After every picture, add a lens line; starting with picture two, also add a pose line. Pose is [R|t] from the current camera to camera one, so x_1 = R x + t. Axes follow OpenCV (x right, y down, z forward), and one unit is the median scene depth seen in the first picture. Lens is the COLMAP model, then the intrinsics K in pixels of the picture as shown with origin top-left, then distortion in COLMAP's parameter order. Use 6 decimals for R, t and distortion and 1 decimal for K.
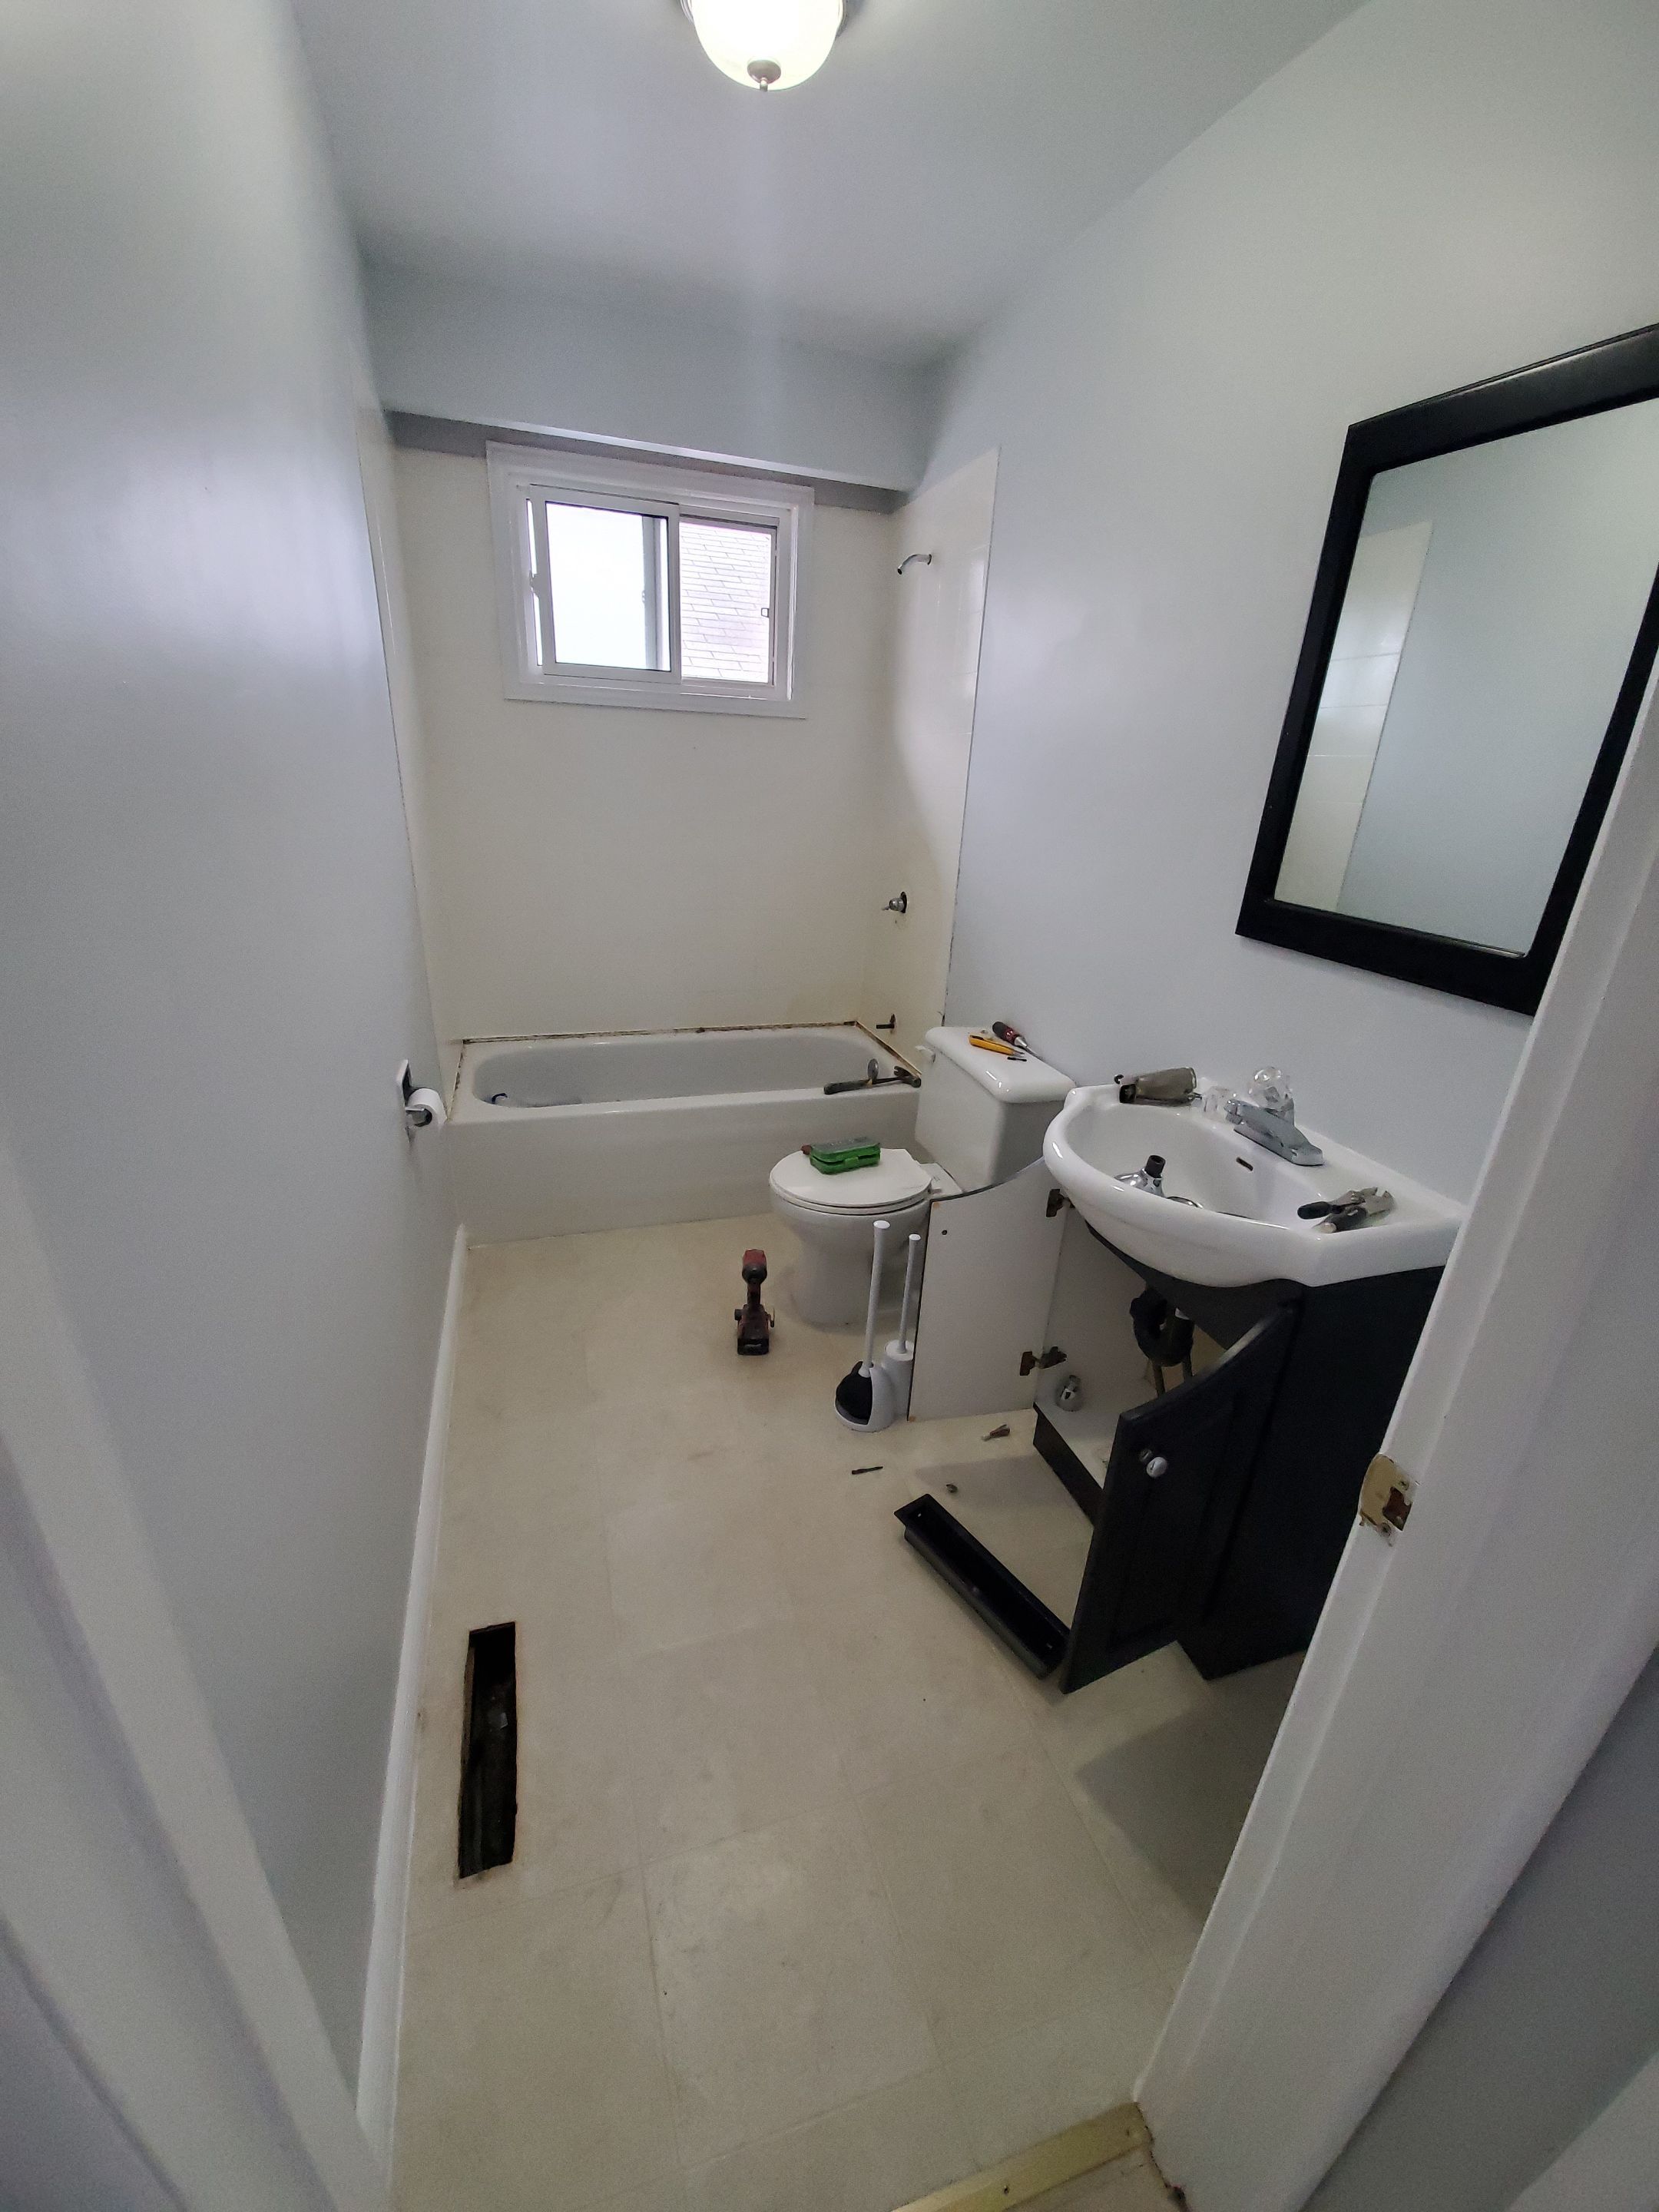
lens RADIAL K [[859.4, 0, 817.4], [0, 859.4, 1113.6], [0, 0, 1]] dist [-0.007560, -0.000092]
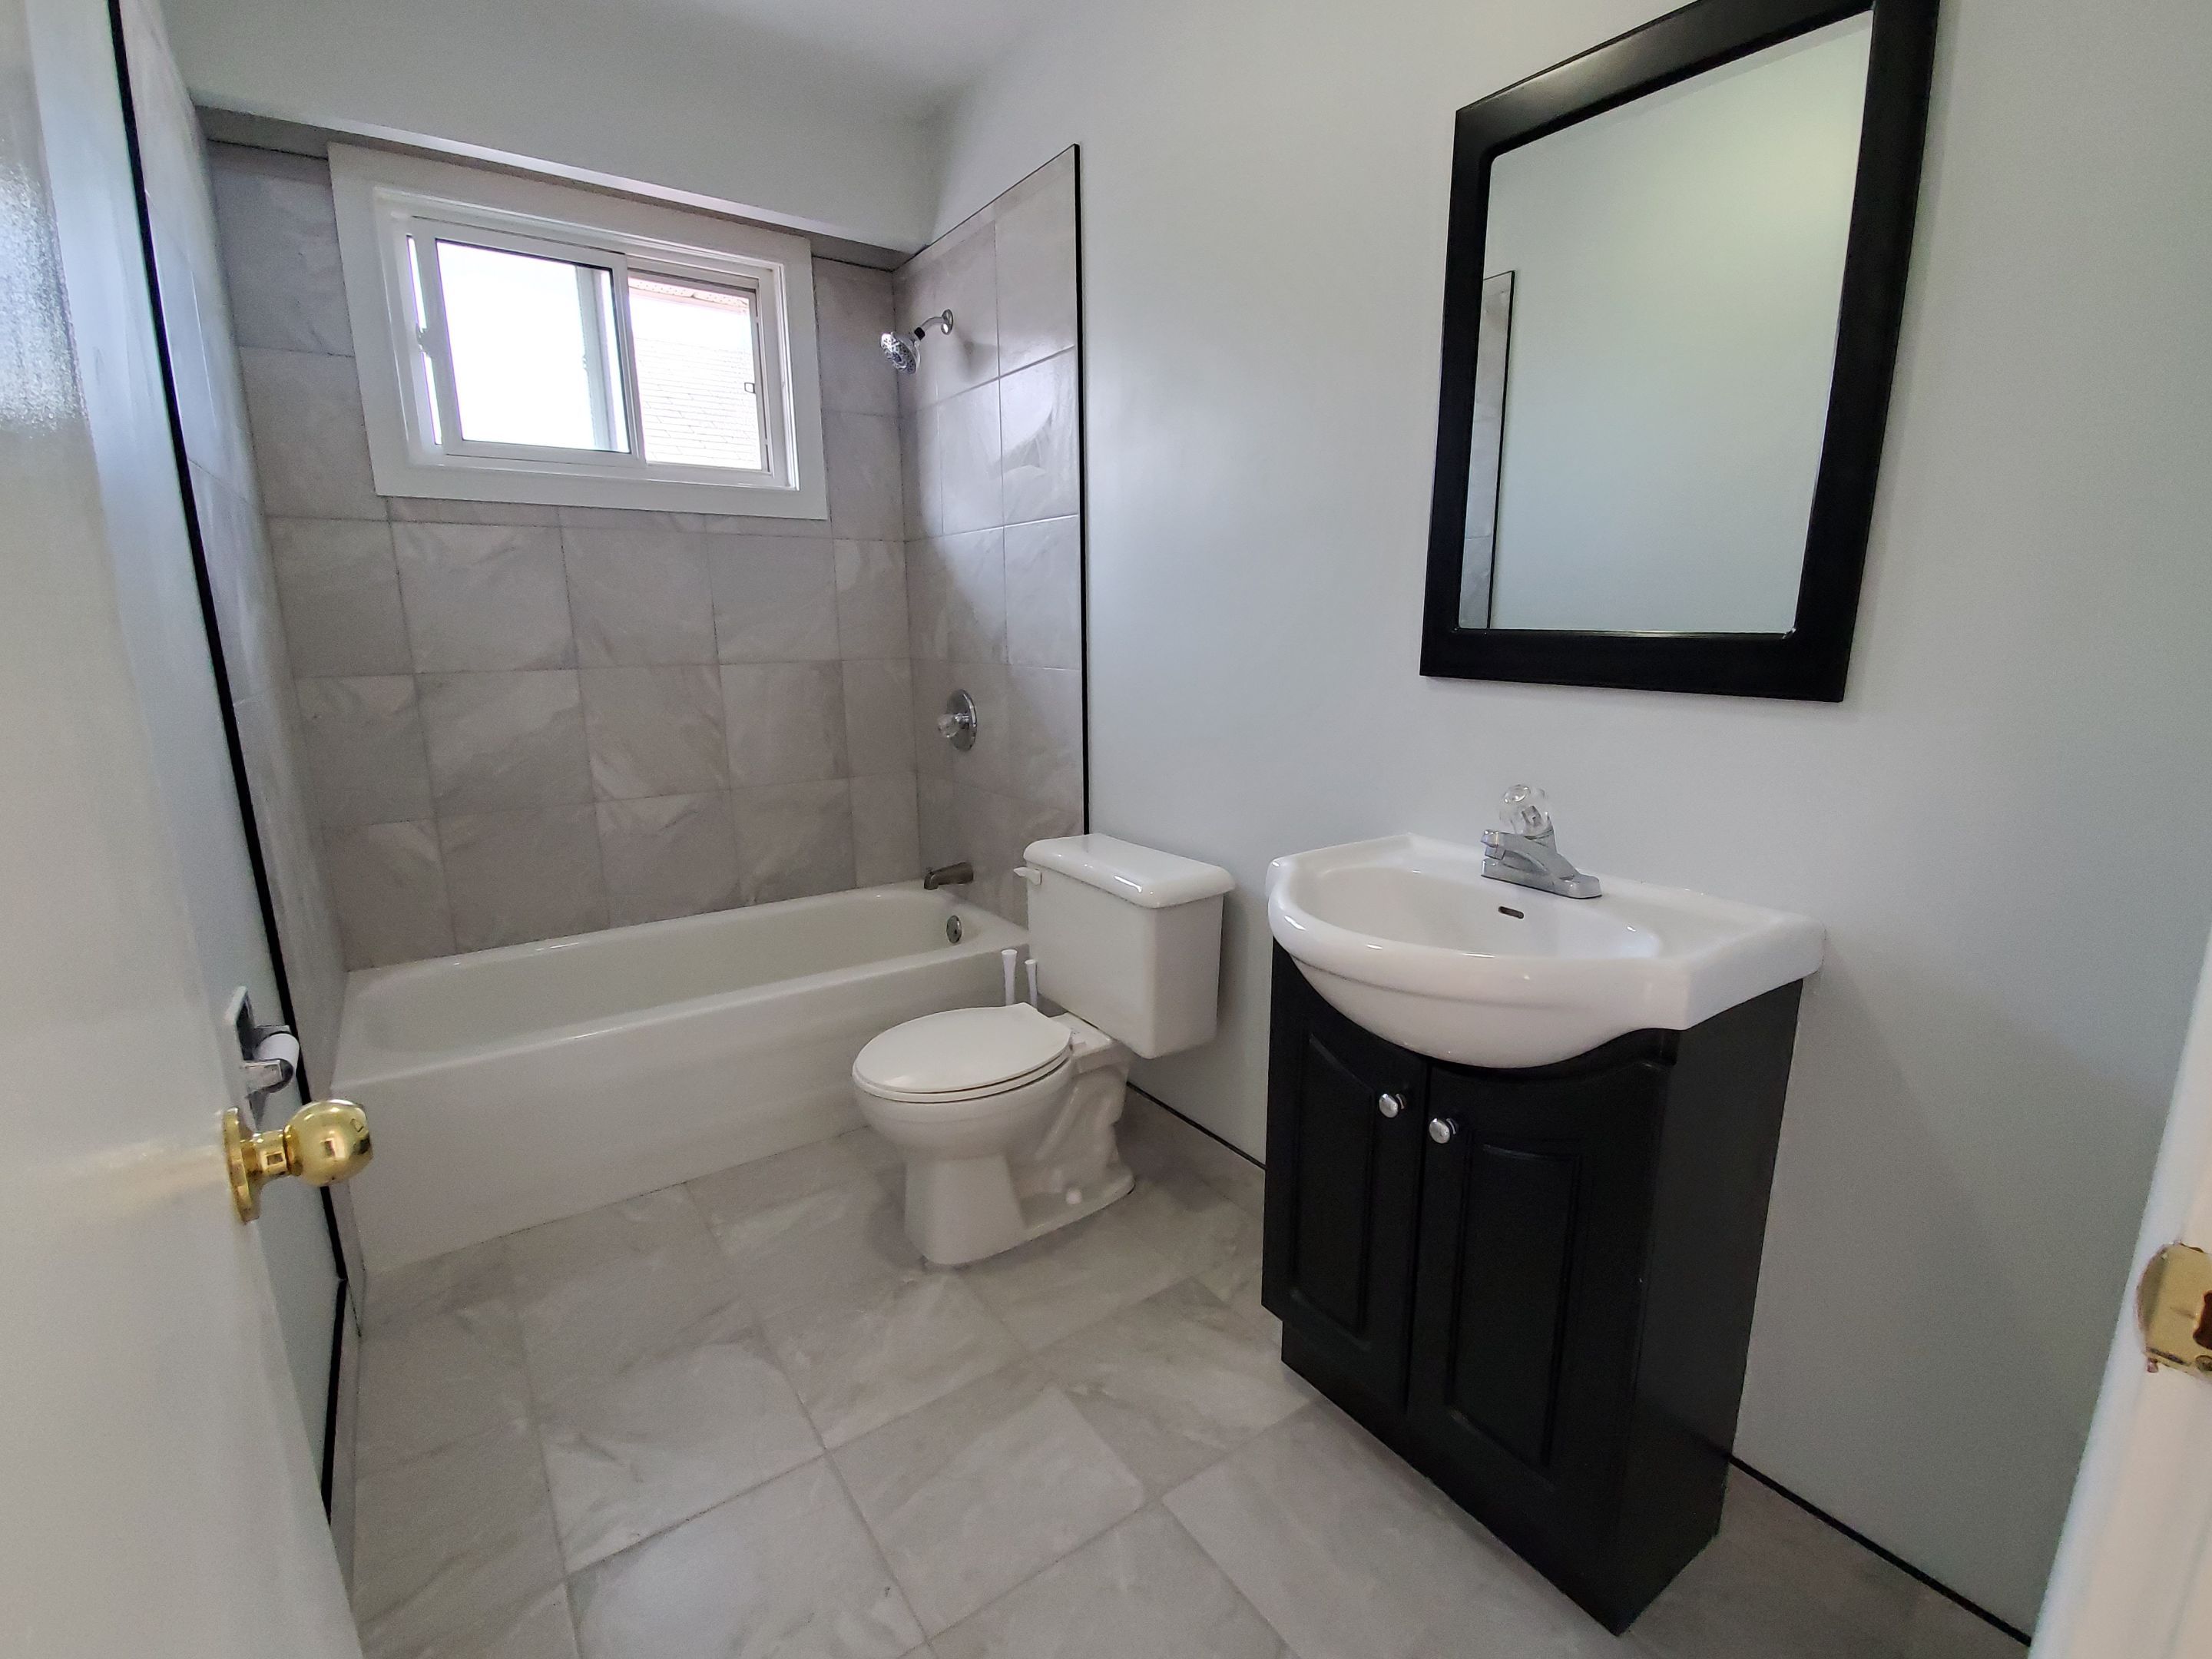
lens RADIAL K [[1022.1, 0, 1118.5], [0, 1022.1, 838.0], [0, 0, 1]] dist [0.004018, -0.000588]
pose [[0.952624, -0.112319, 0.282652, -0.052827], [0.159668, 0.975641, -0.150435, 0.034072], [-0.258871, 0.188438, 0.947353, 0.076323]]
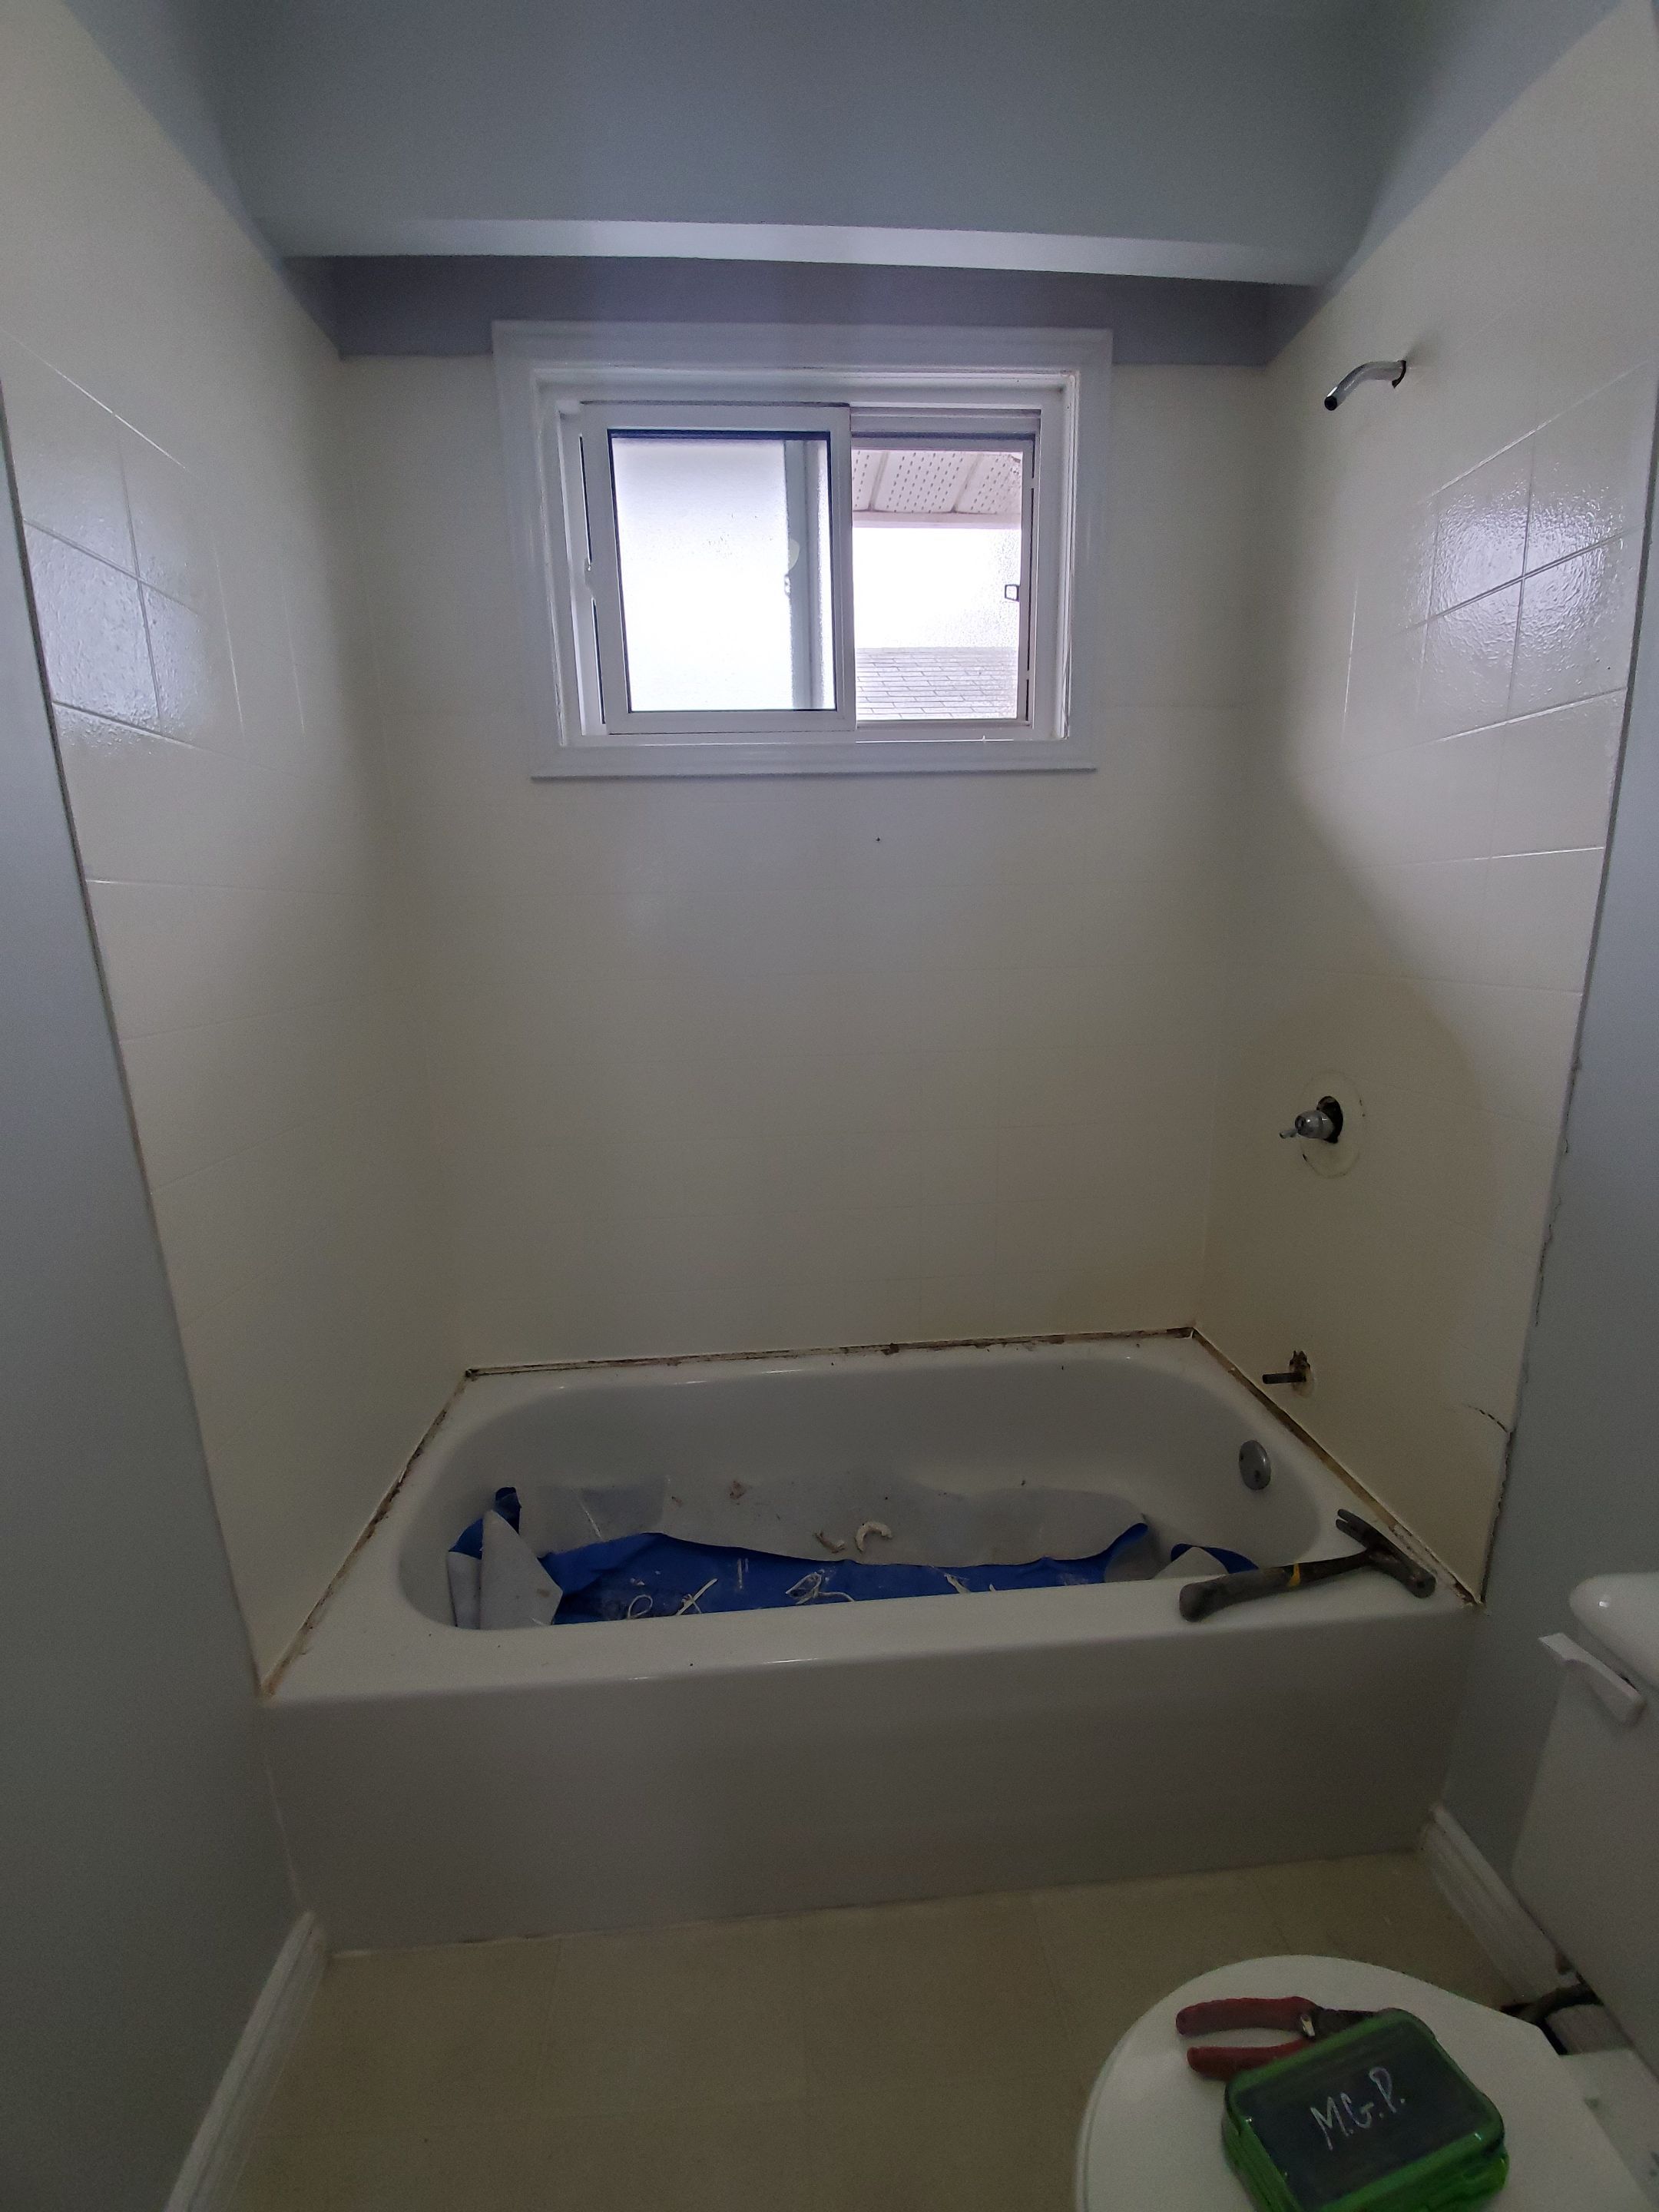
lens RADIAL K [[859.4, 0, 817.4], [0, 859.4, 1113.6], [0, 0, 1]] dist [-0.007560, -0.000092]
pose [[0.966790, -0.014701, -0.255148, -0.048999], [-0.027891, 0.986312, -0.162512, -0.179840], [0.254044, 0.164231, 0.953147, 0.534232]]
